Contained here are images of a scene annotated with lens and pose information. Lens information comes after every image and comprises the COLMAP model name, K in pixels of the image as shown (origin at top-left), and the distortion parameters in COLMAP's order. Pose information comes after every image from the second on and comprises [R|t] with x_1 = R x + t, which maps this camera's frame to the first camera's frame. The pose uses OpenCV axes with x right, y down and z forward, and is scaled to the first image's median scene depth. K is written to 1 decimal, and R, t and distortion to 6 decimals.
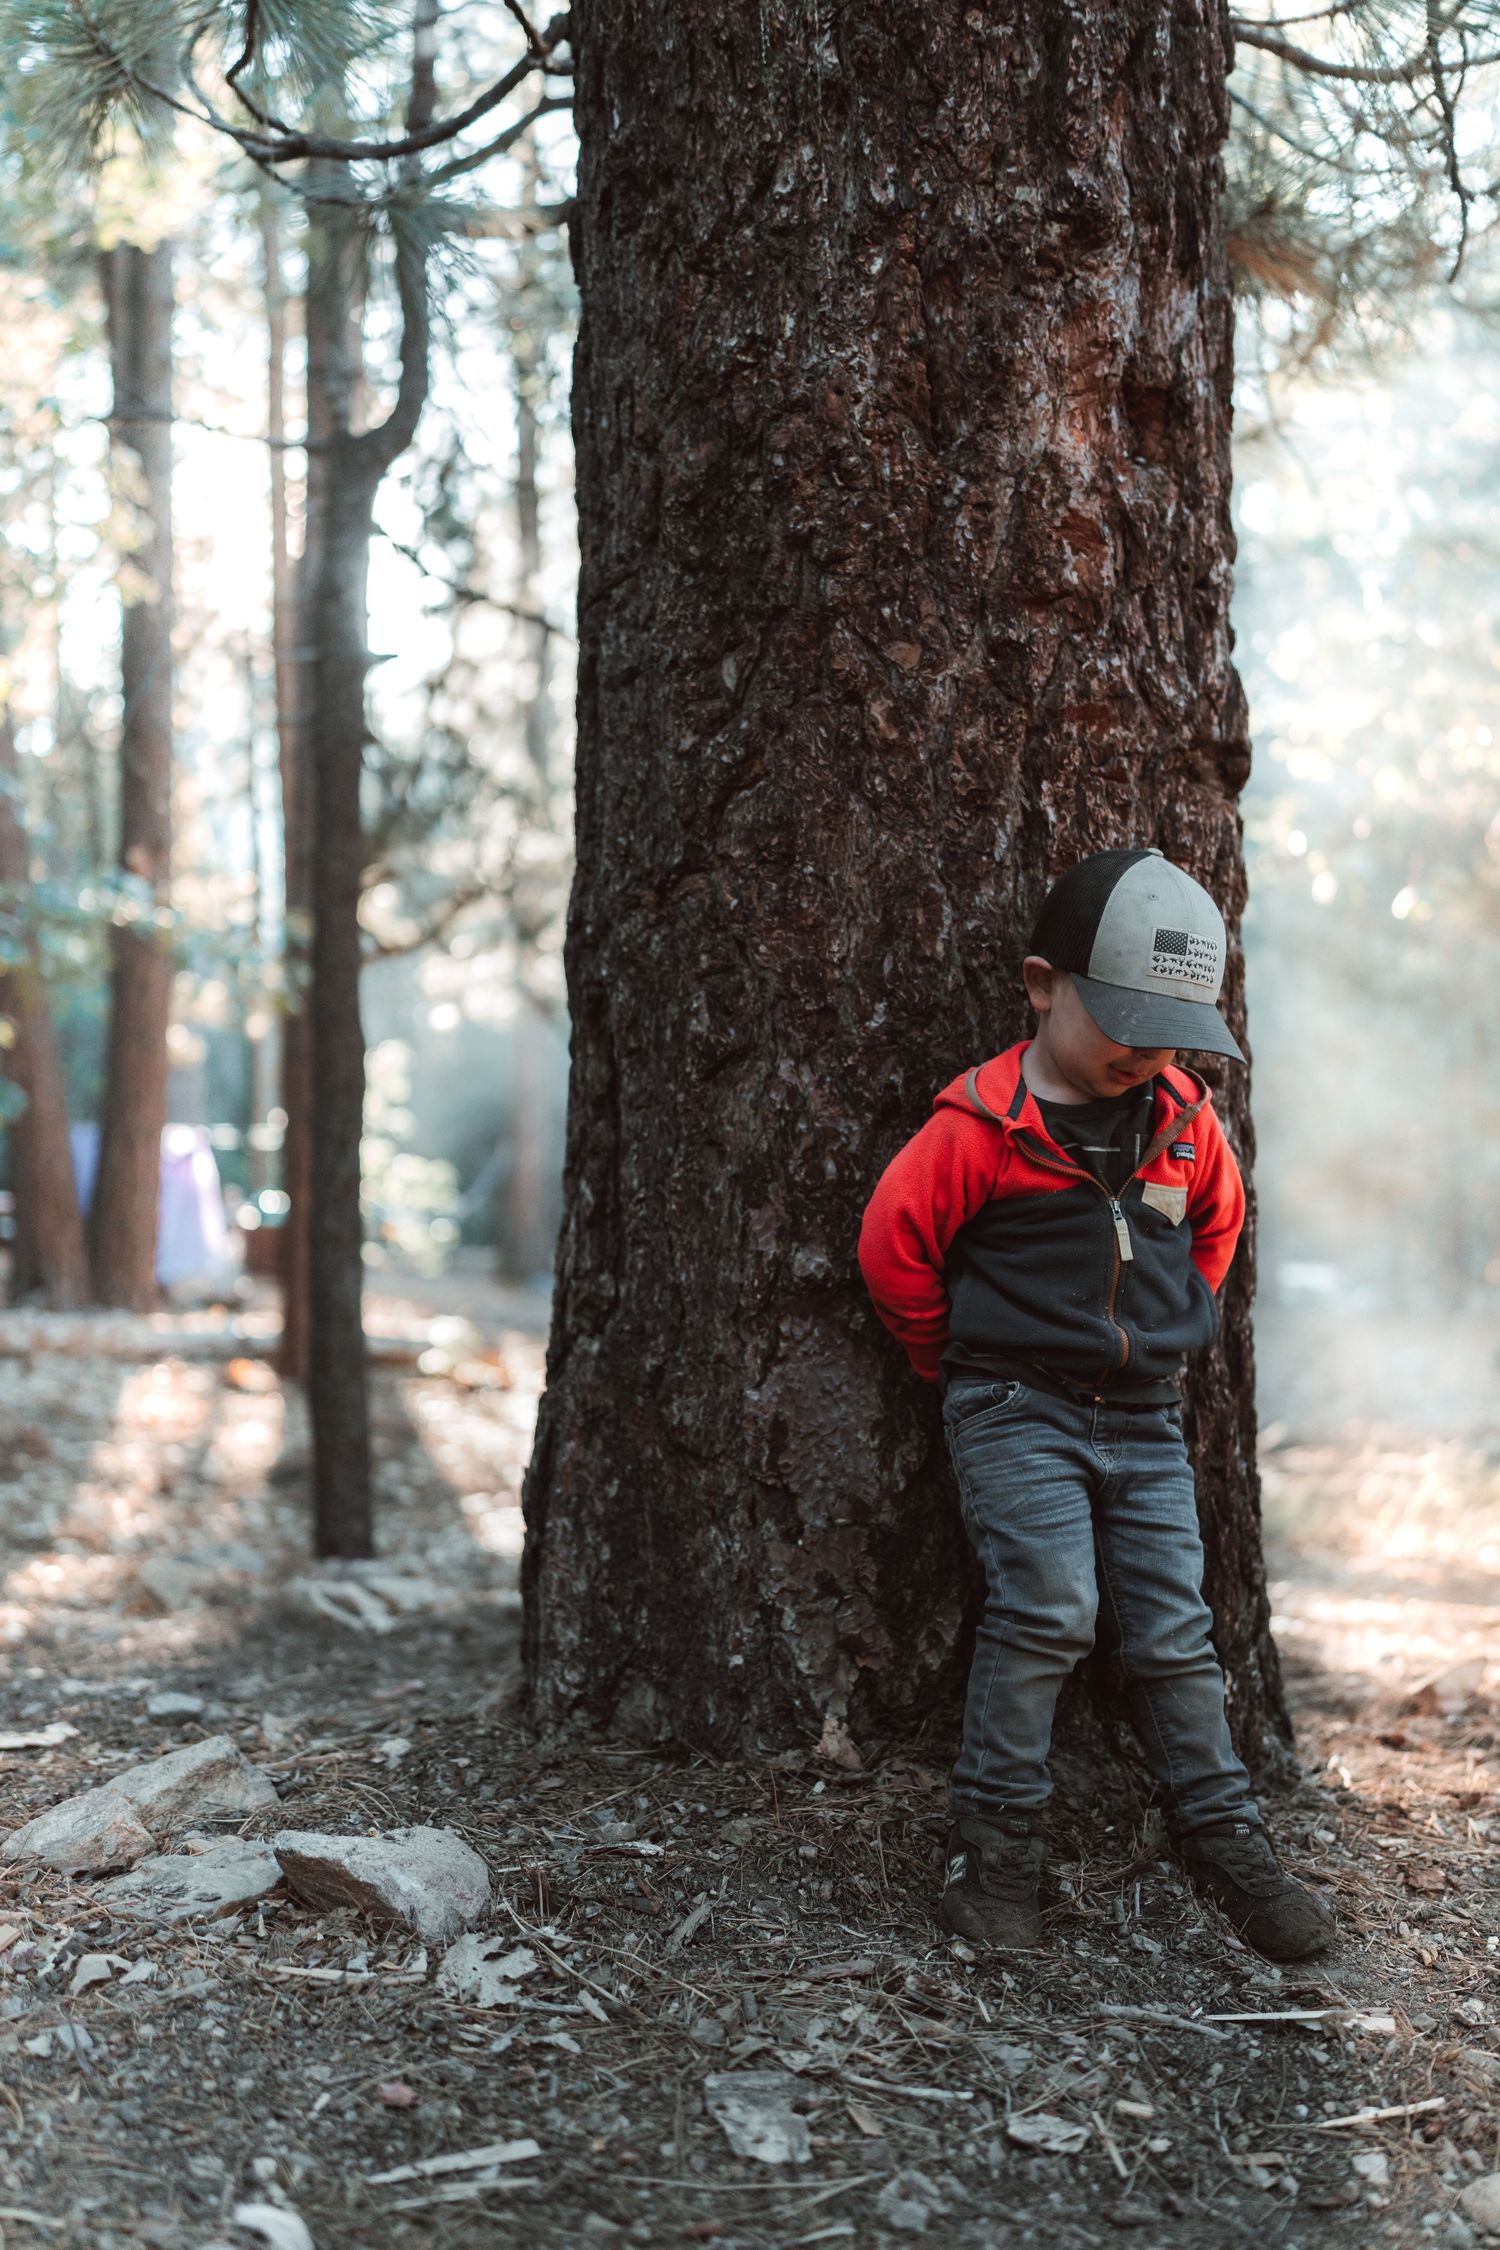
lens RADIAL K [[2122.6, 0, 745.1], [0, 2122.6, 1129.1], [0, 0, 1]] dist [0.012754, 0.000000]
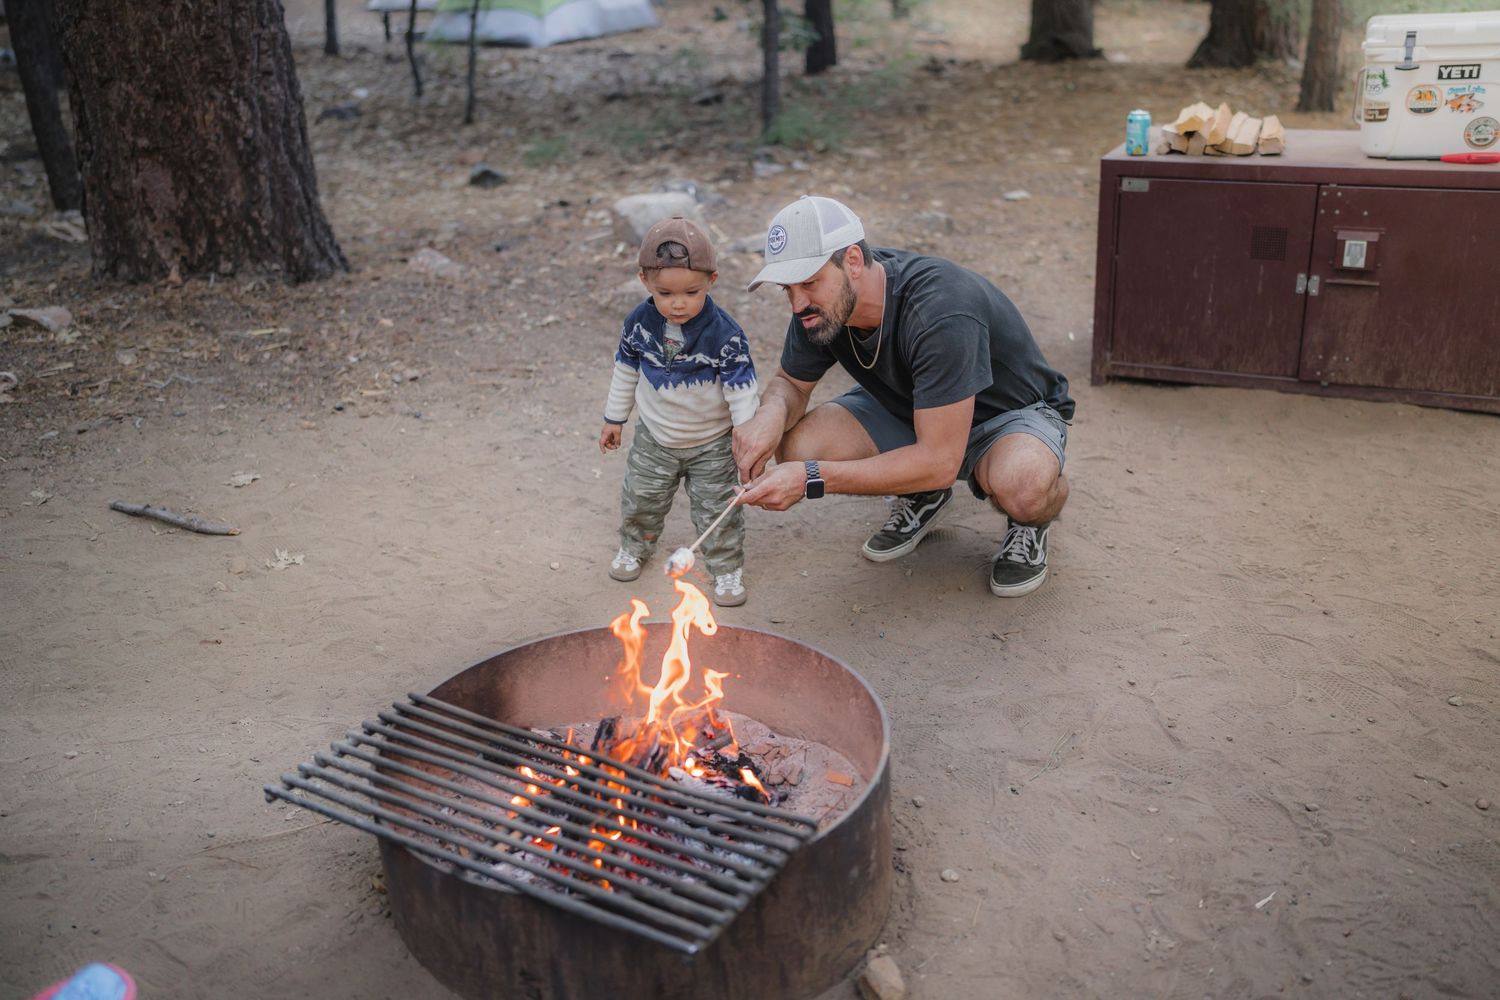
lens RADIAL K [[1415.1, 0, 755.2], [0, 1415.1, 500.7], [0, 0, 1]] dist [0.012754, 0.000000]
pose [[0.975919, -0.106143, 0.190566, 0.506616], [0.012432, 0.899270, 0.437218, -0.415329], [-0.217778, -0.424321, 0.878934, -1.513427]]
